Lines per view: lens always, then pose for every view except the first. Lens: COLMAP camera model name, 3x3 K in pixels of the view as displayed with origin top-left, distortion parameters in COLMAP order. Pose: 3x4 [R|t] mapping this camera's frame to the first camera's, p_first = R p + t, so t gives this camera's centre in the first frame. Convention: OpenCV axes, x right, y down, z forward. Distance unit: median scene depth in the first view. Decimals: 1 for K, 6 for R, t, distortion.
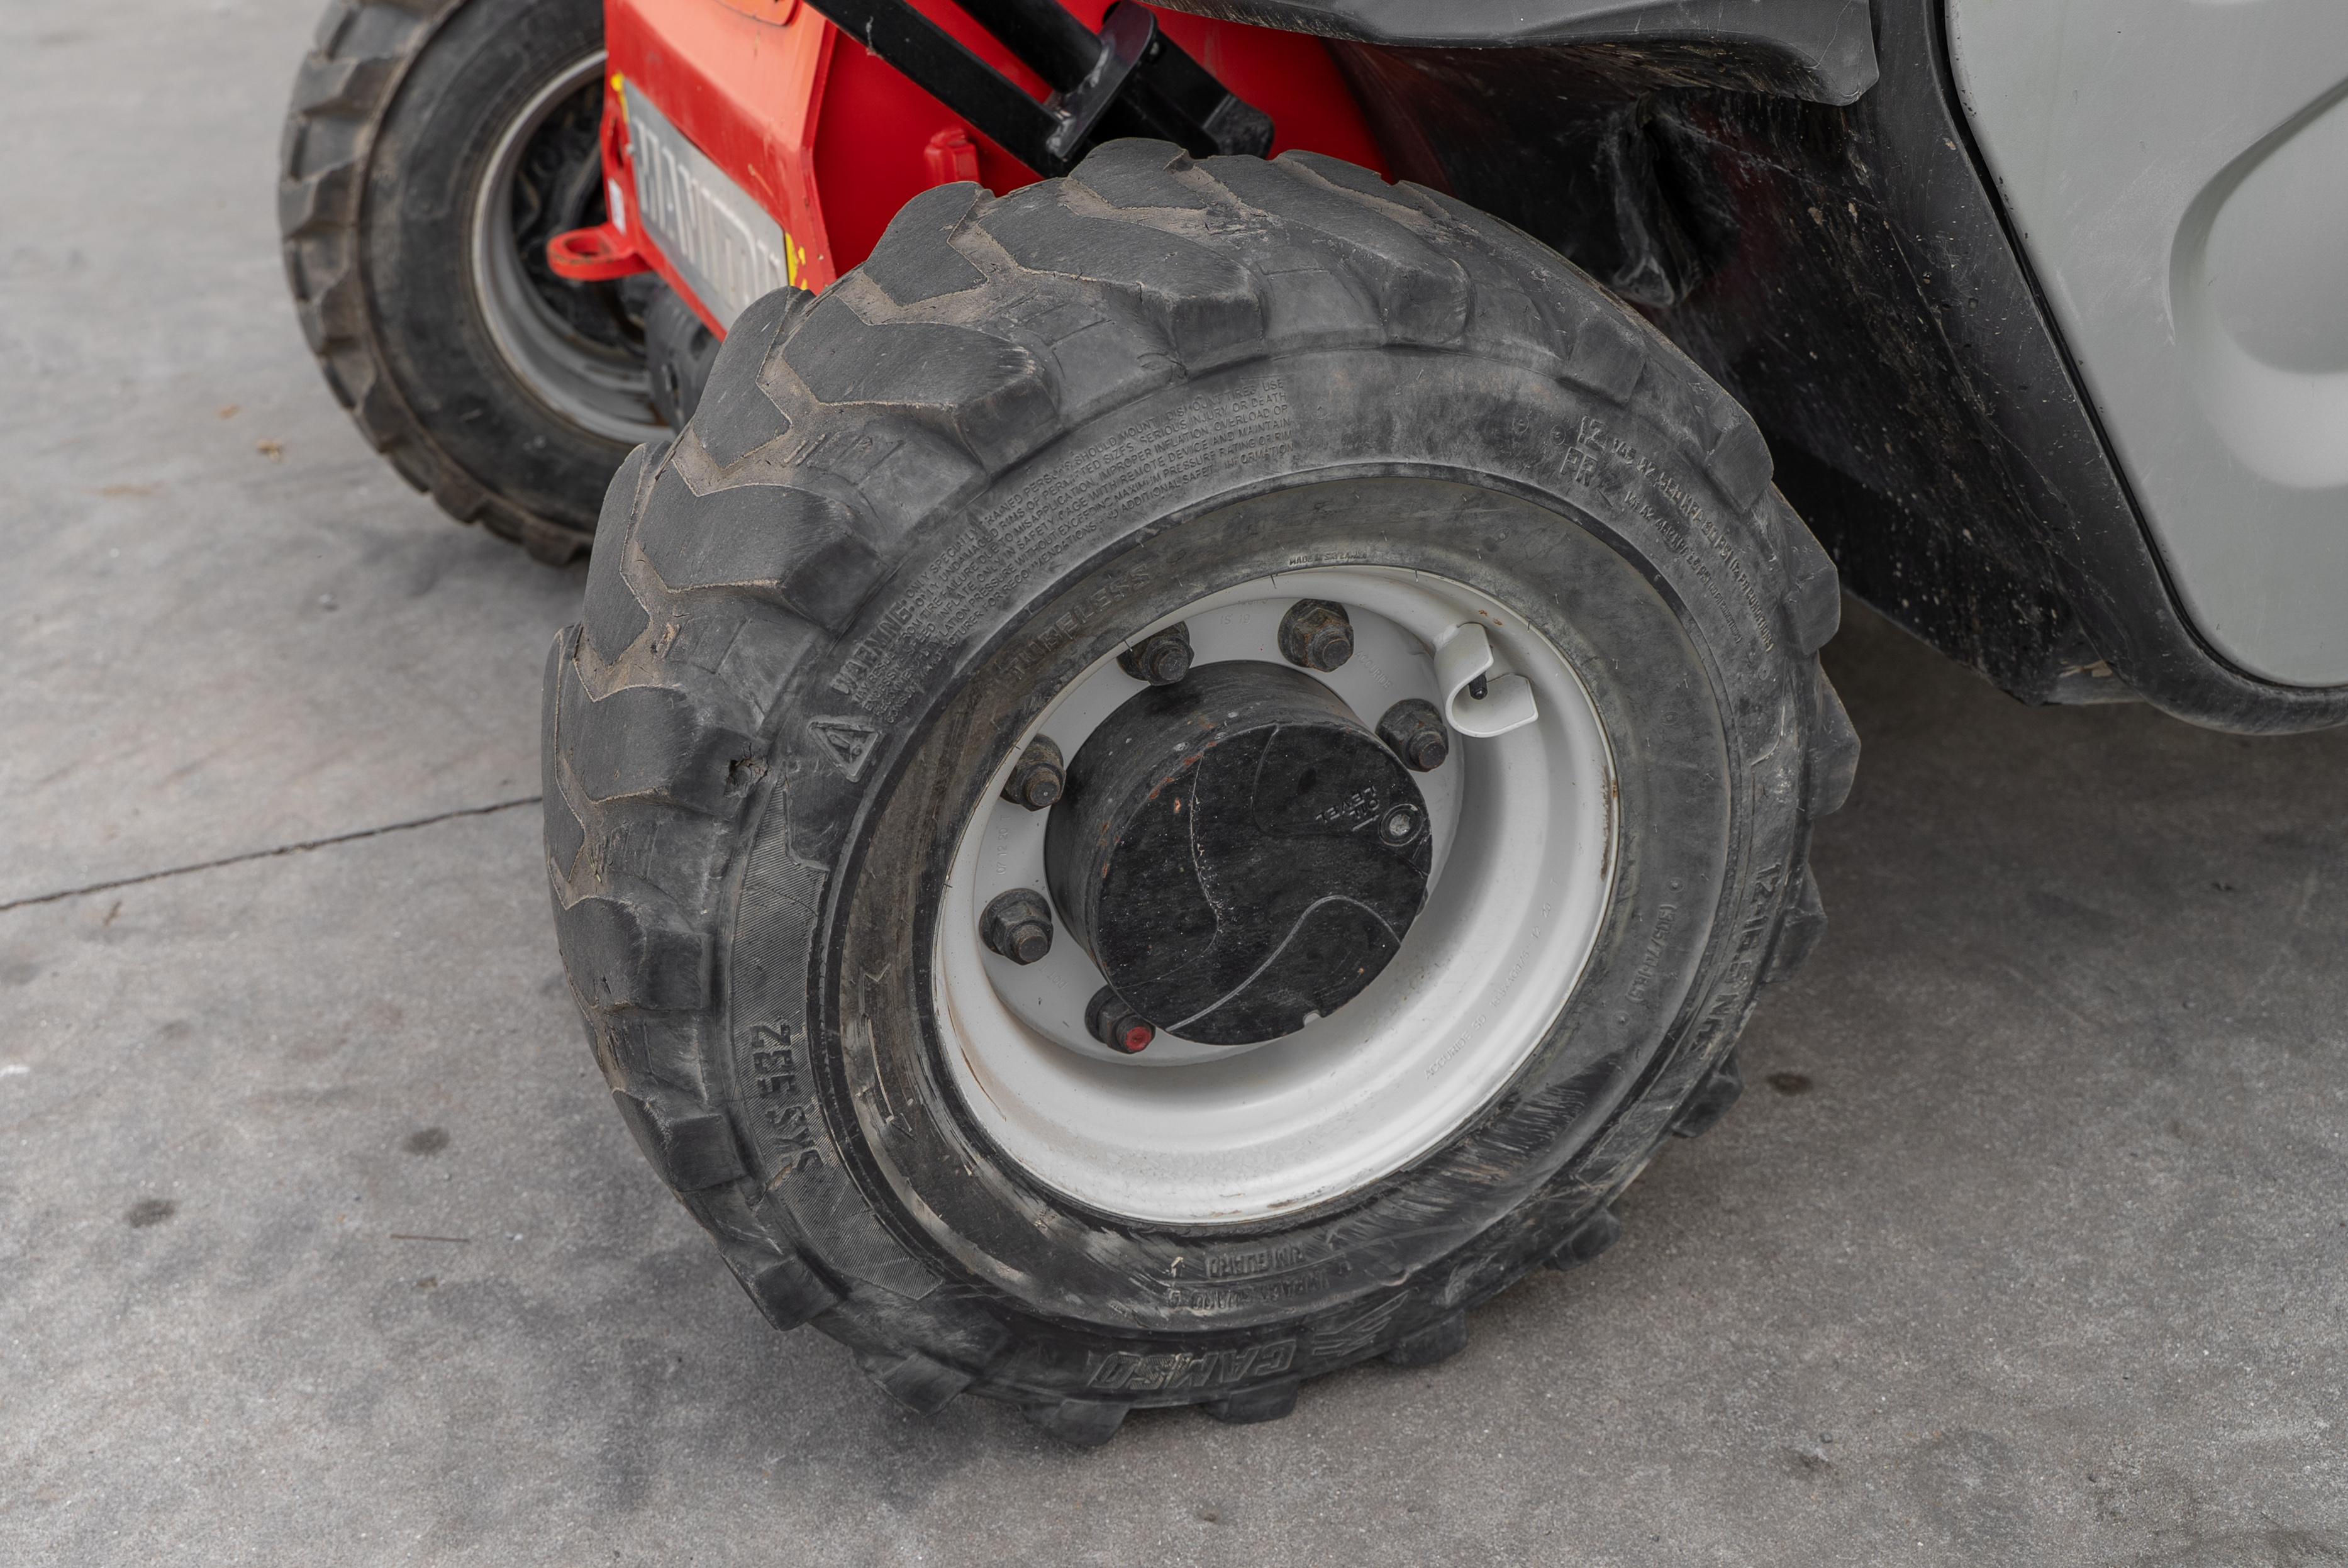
lens RADIAL K [[2704.1, 0, 1174.0], [0, 2704.1, 784.0], [0, 0, 1]] dist [0.004641, -0.007398]
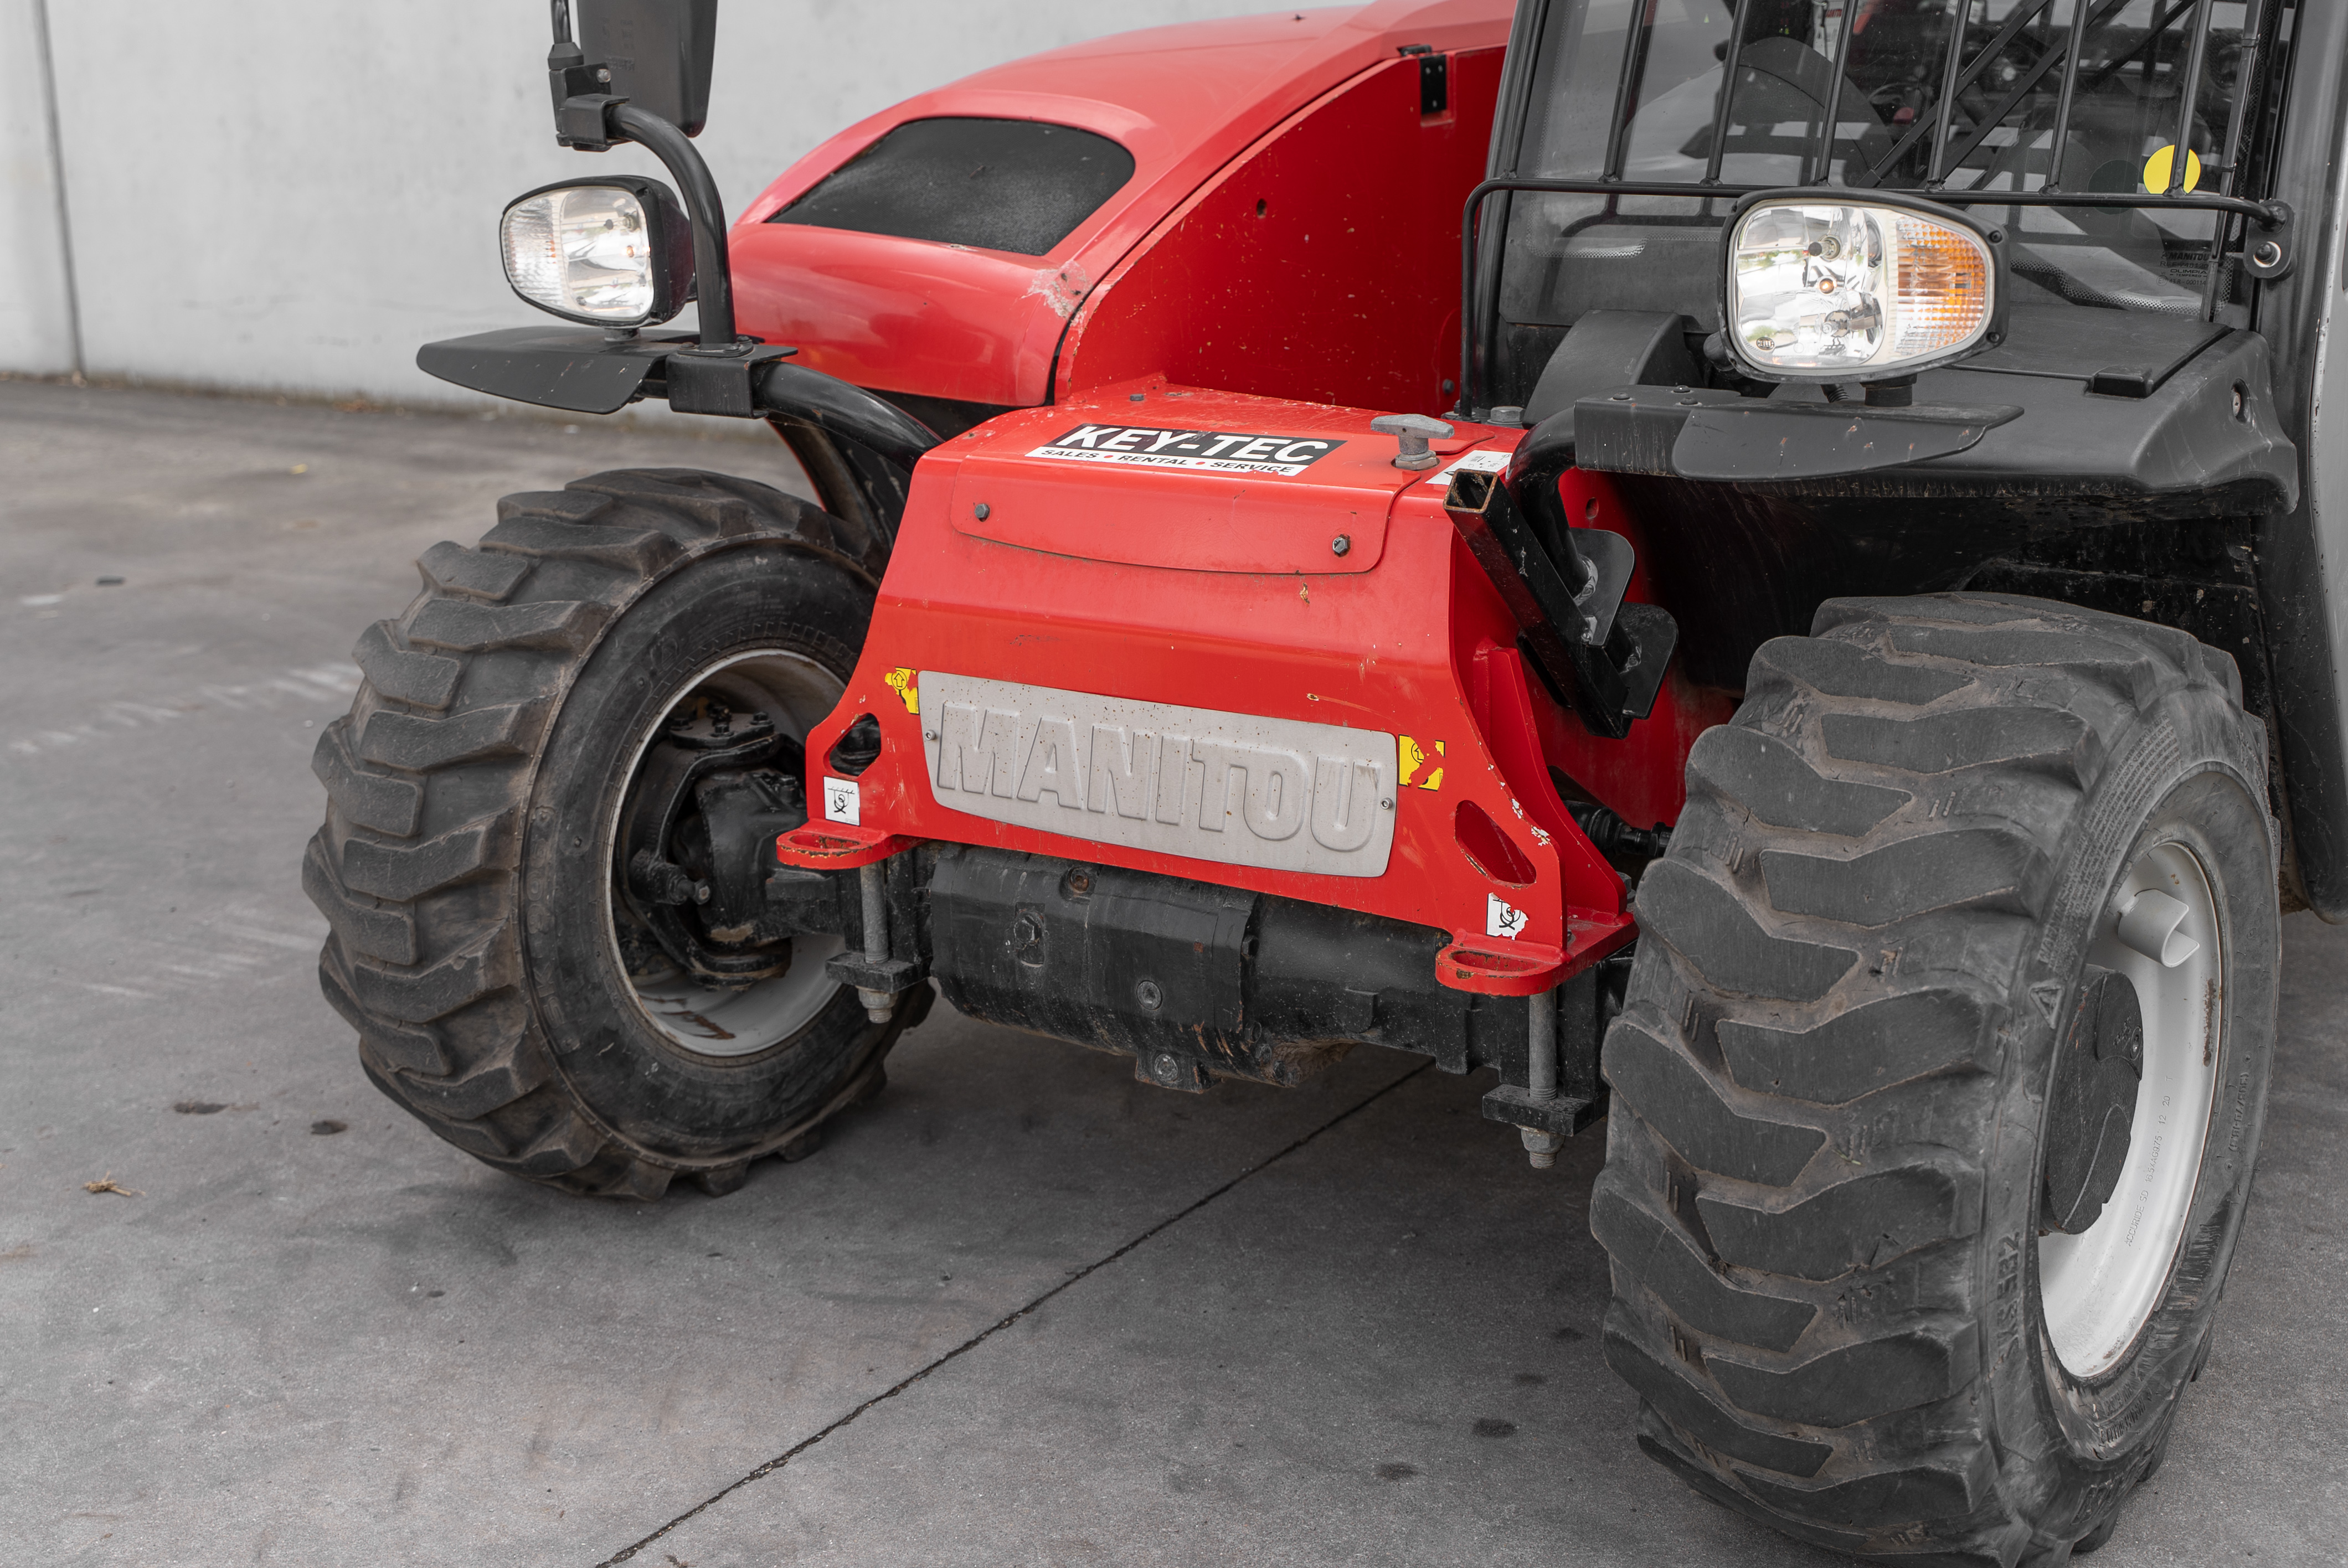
lens RADIAL K [[3149.0, 0, 1174.0], [0, 3149.0, 784.0], [0, 0, 1]] dist [-0.018249, -0.039075]
pose [[0.809957, -0.129403, 0.572035, -1.162717], [0.266498, 0.950051, -0.162424, 0.018078], [-0.522445, 0.284002, 0.803986, -0.070151]]
